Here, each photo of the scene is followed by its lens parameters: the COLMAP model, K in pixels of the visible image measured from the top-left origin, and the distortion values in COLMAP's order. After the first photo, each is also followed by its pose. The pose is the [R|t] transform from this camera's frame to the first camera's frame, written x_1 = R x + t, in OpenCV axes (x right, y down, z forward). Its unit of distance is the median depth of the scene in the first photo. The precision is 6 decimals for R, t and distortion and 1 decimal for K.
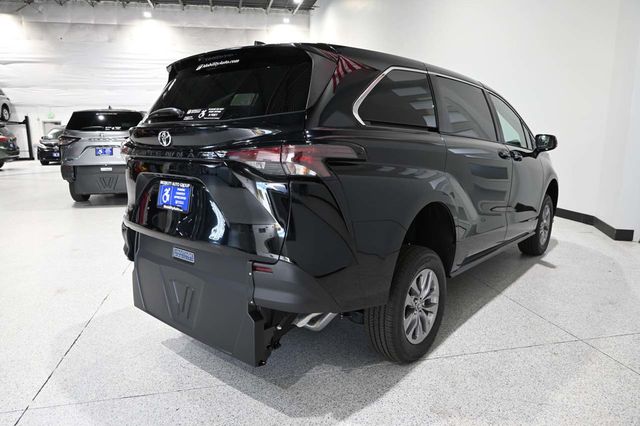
lens RADIAL K [[441.6, 0, 320.7], [0, 441.6, 210.2], [0, 0, 1]] dist [0.008281, -0.012330]
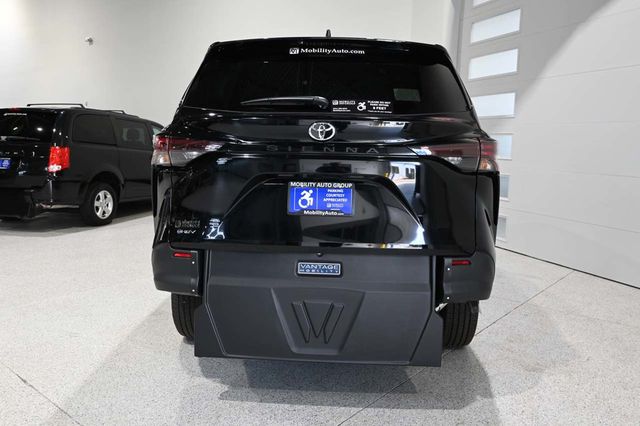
lens RADIAL K [[513.8, 0, 318.7], [0, 513.8, 213.5], [0, 0, 1]] dist [0.019167, 0.001454]
pose [[0.778996, -0.052945, 0.624790, -0.971968], [0.078527, 0.996821, -0.013437, 0.008925], [-0.622092, 0.059530, 0.780677, 0.233611]]
